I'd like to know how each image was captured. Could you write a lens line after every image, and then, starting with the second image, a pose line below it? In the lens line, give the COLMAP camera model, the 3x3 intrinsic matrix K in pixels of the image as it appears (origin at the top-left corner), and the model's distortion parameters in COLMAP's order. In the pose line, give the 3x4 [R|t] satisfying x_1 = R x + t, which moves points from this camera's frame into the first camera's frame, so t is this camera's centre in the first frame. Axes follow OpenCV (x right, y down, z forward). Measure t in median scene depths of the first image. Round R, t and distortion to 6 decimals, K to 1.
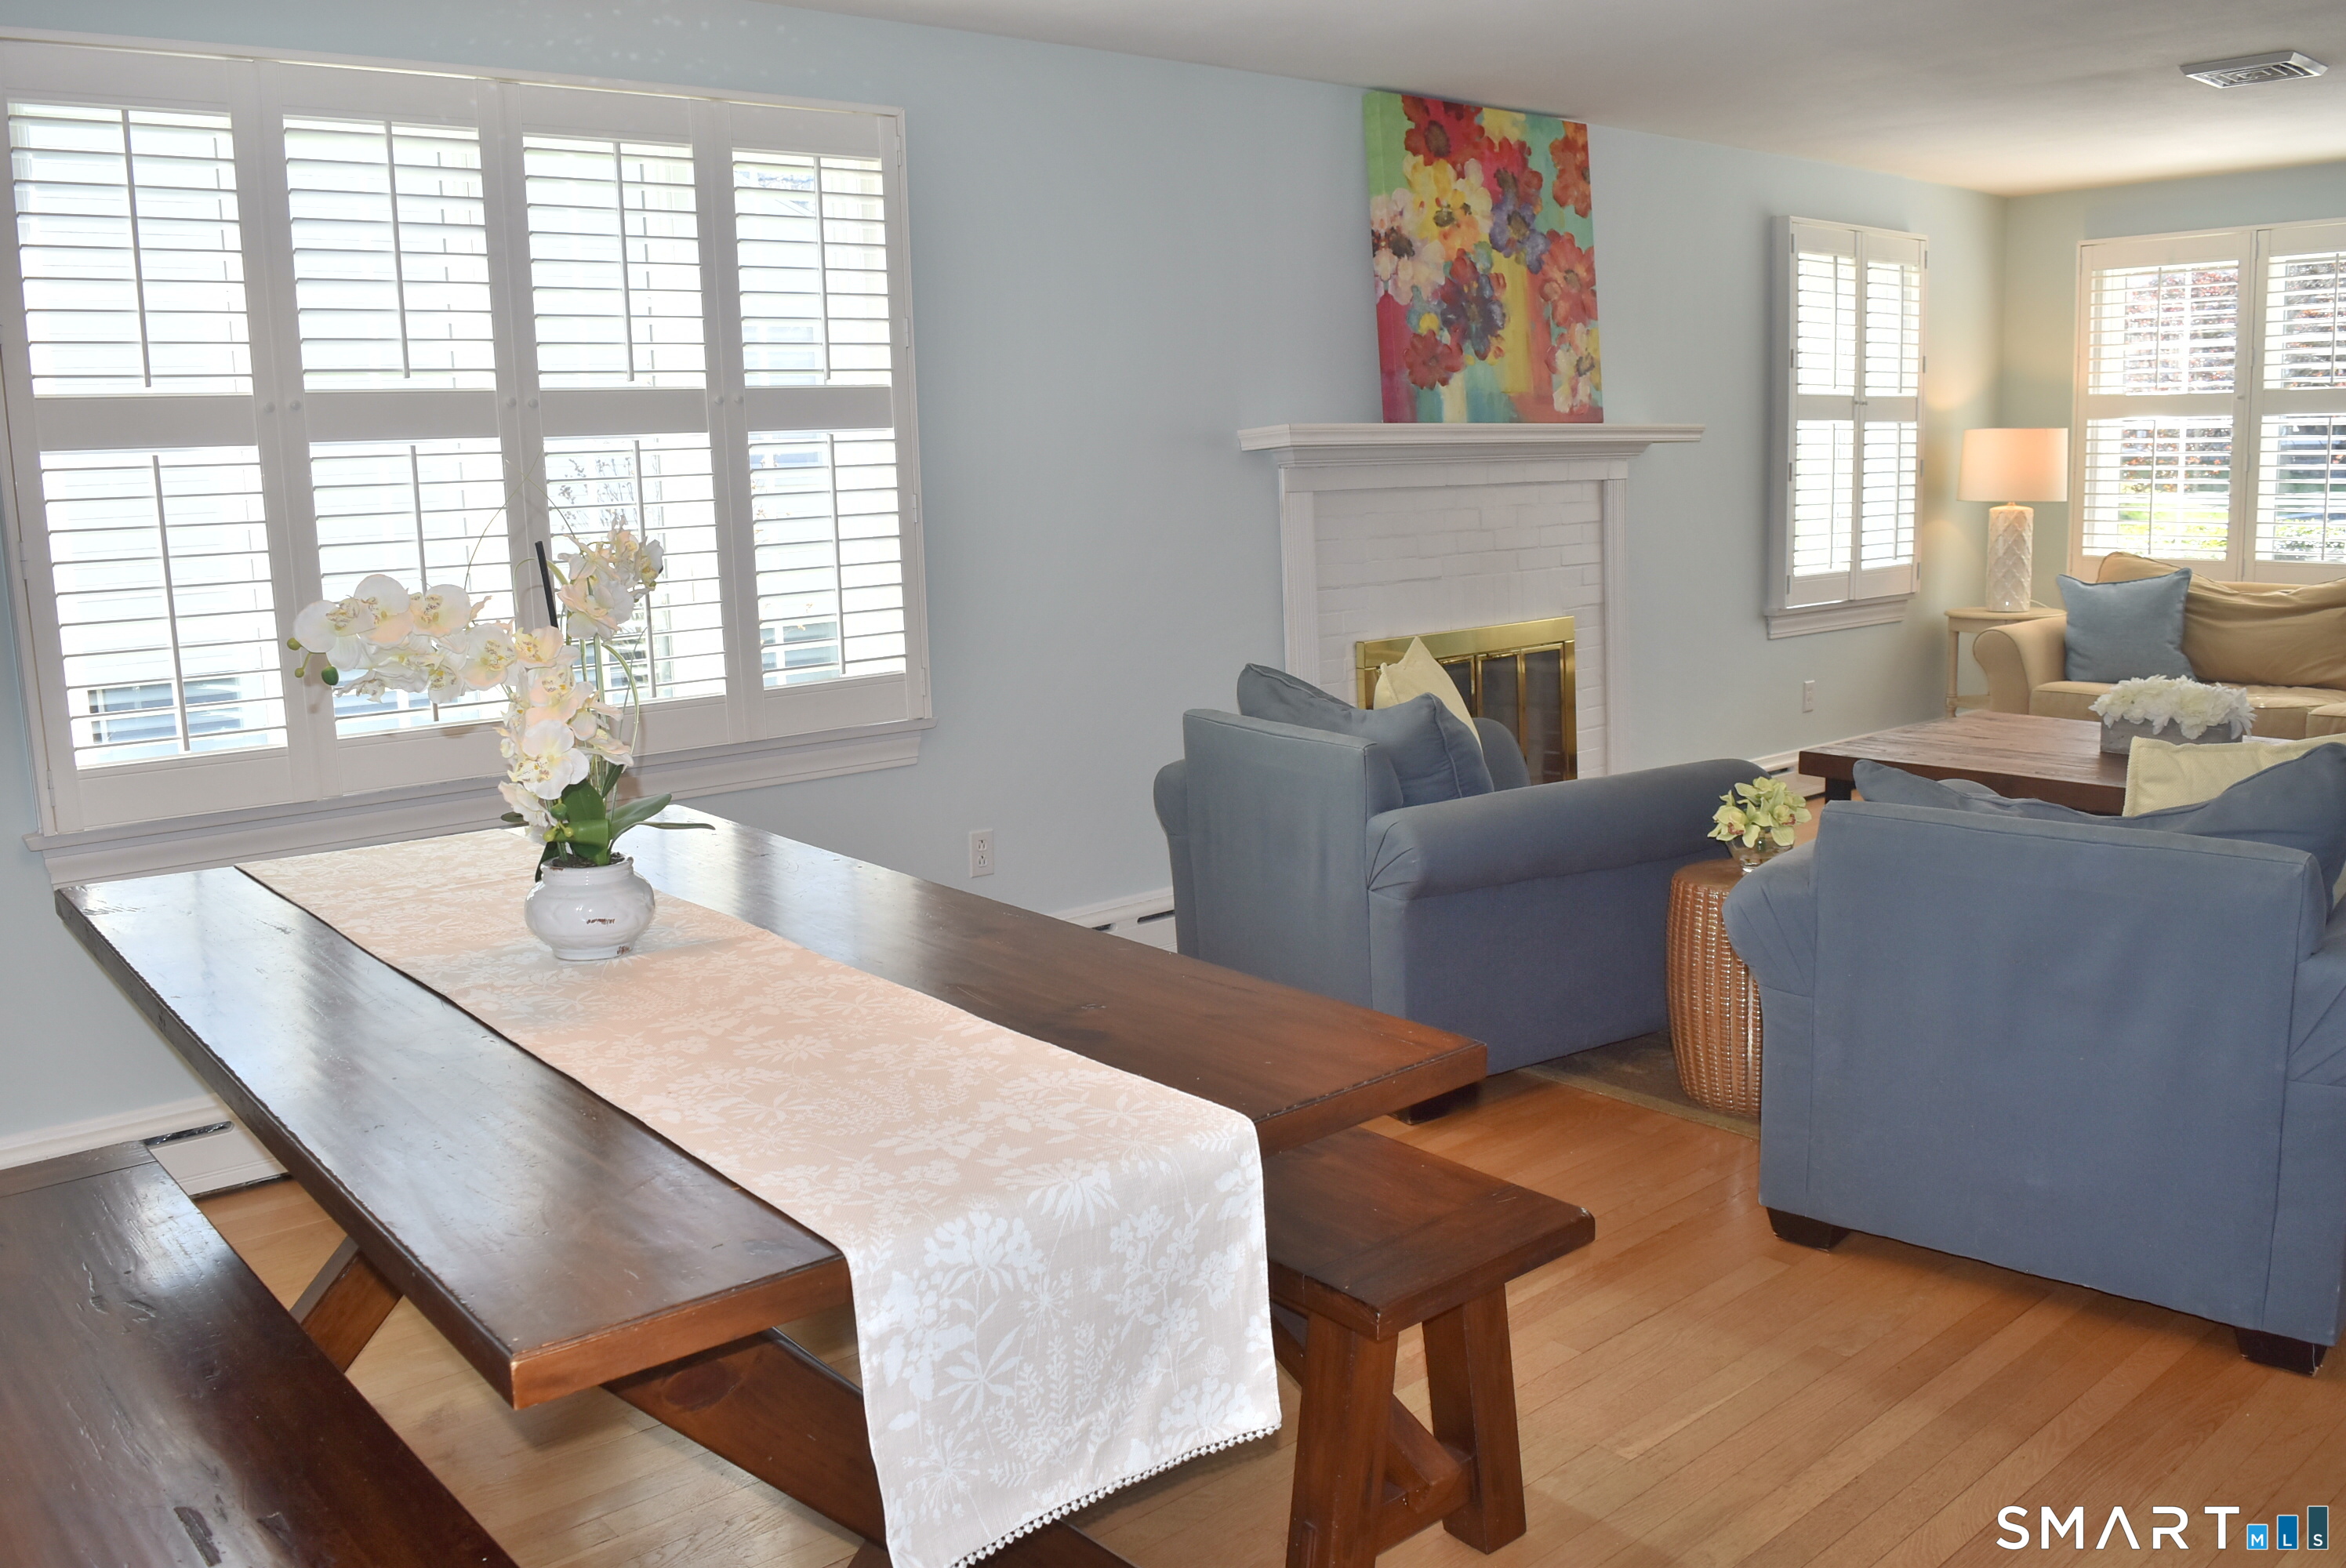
lens RADIAL K [[1853.2, 0, 1173.0], [0, 1853.2, 784.0], [0, 0, 1]] dist [-0.076410, 0.000293]
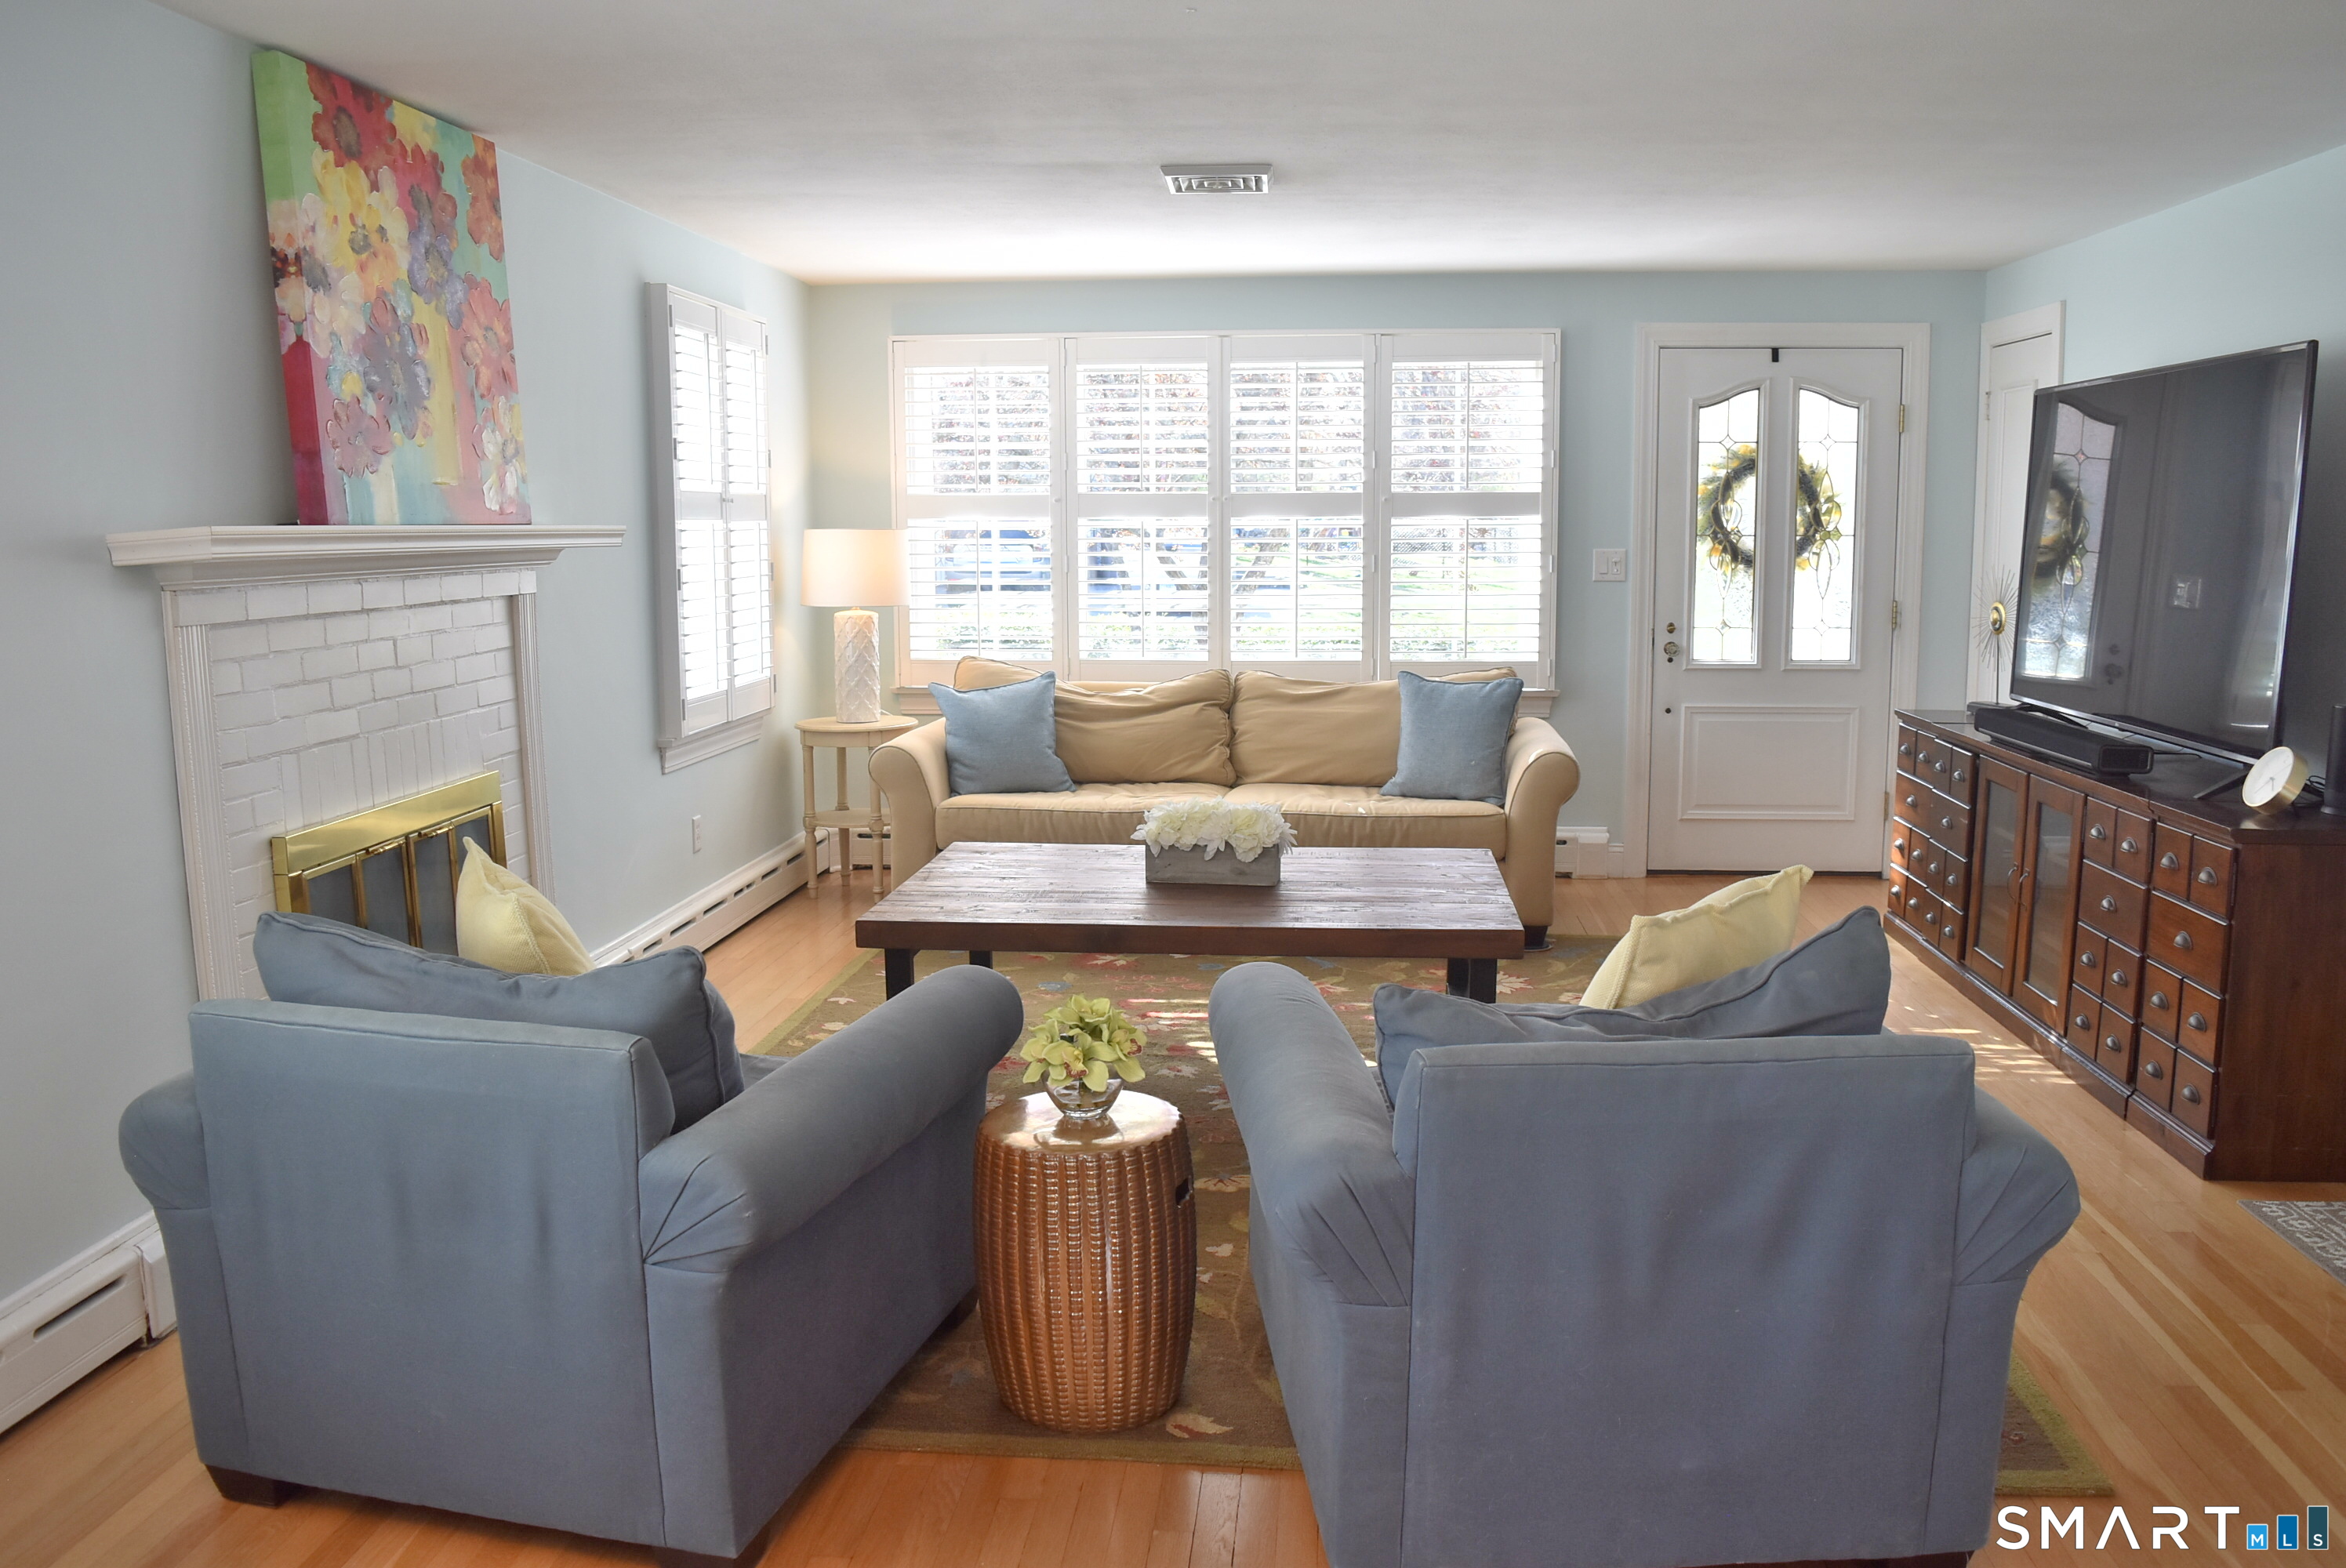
lens RADIAL K [[1853.2, 0, 1173.0], [0, 1853.2, 784.0], [0, 0, 1]] dist [-0.076410, 0.000293]
pose [[0.712660, -0.074217, 0.697572, -0.132085], [0.104632, 0.994510, -0.001086, -0.060096], [-0.693662, 0.073763, 0.716513, 0.273852]]
